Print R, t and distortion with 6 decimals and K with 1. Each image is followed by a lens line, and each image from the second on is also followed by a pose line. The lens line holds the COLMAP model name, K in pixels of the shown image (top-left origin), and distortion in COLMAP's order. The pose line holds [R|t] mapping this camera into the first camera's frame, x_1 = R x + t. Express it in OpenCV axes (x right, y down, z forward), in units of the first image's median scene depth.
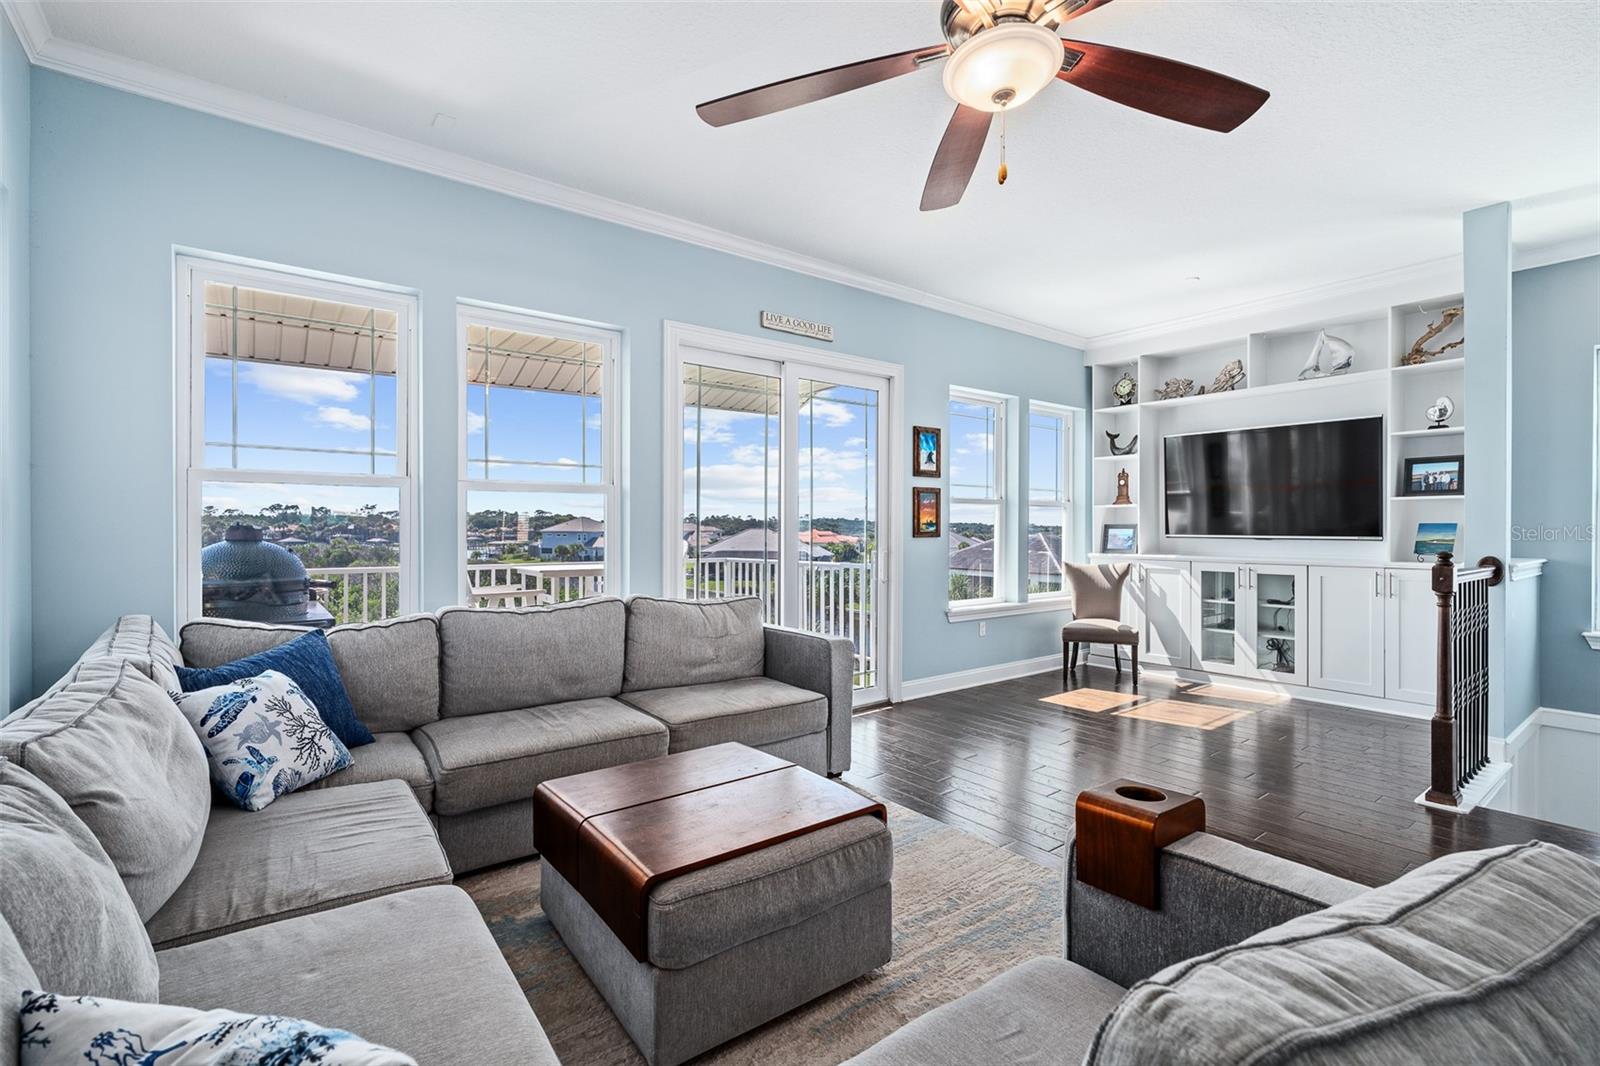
lens RADIAL K [[722.5, 0, 811.7], [0, 722.5, 533.2], [0, 0, 1]] dist [-0.007137, 0.002726]
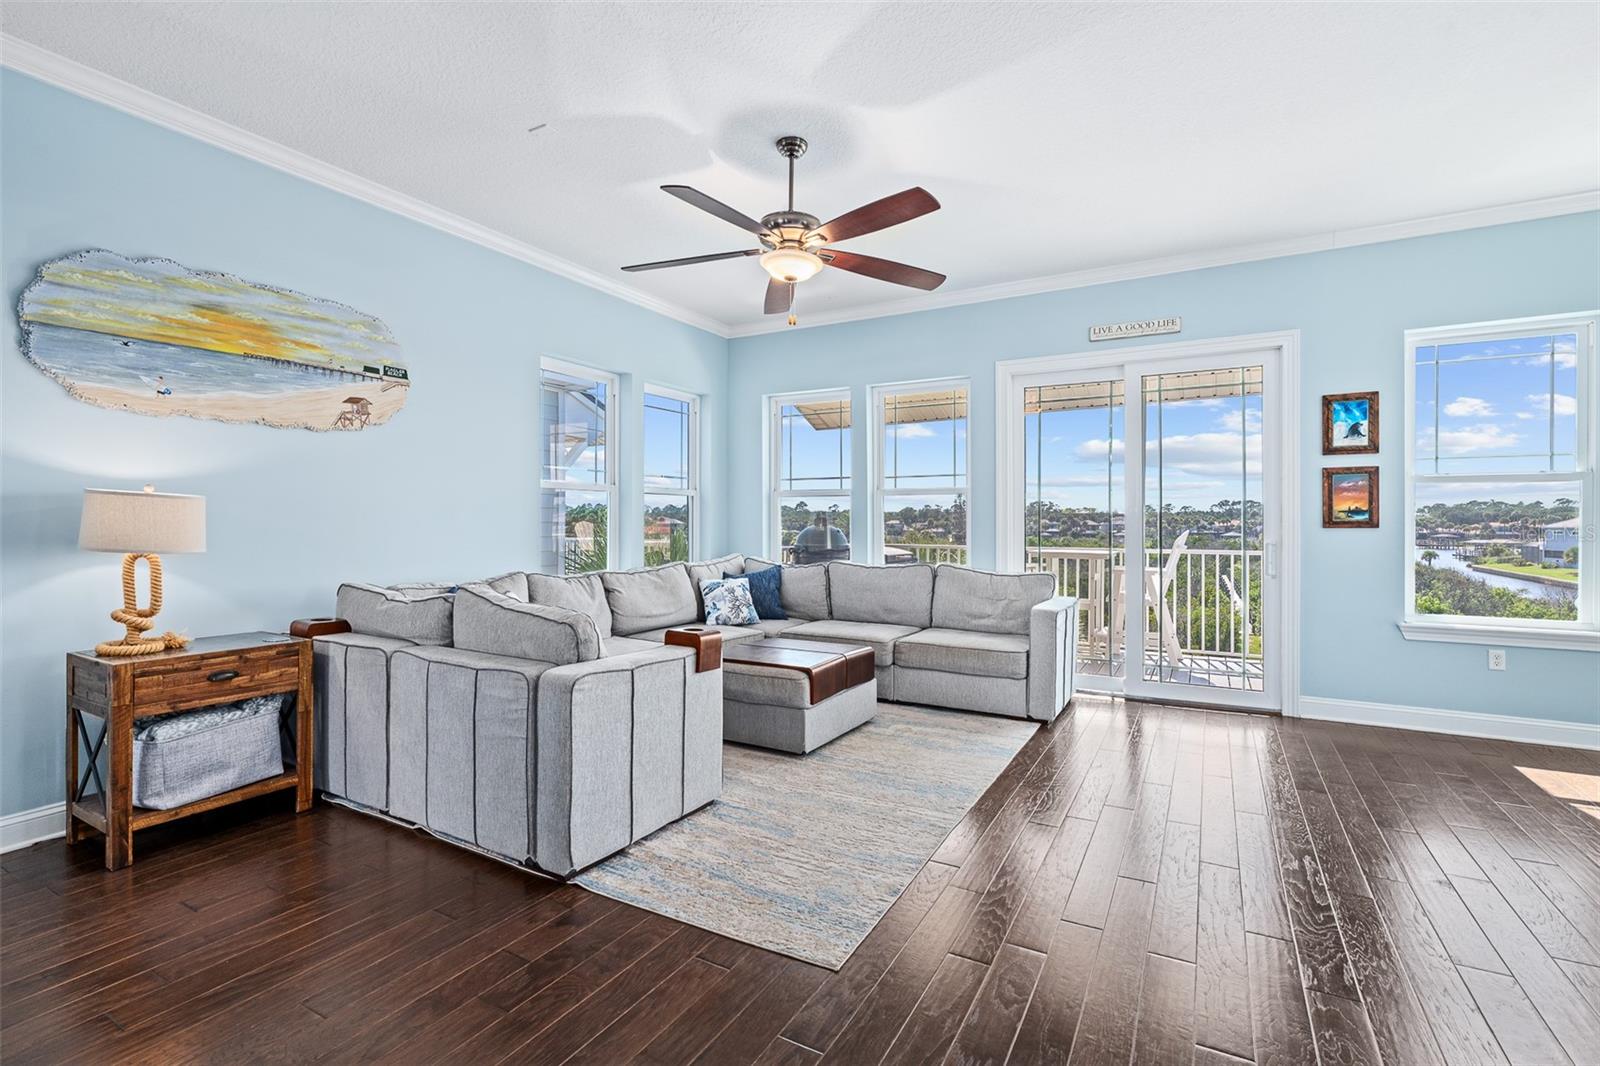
lens RADIAL K [[722.5, 0, 804.5], [0, 722.5, 523.6], [0, 0, 1]] dist [-0.007137, 0.002726]
pose [[0.389236, 0.001492, -0.921137, 0.670799], [-0.007411, 0.999971, -0.001512, 0.006612], [0.921108, 0.007415, 0.389236, 0.114768]]
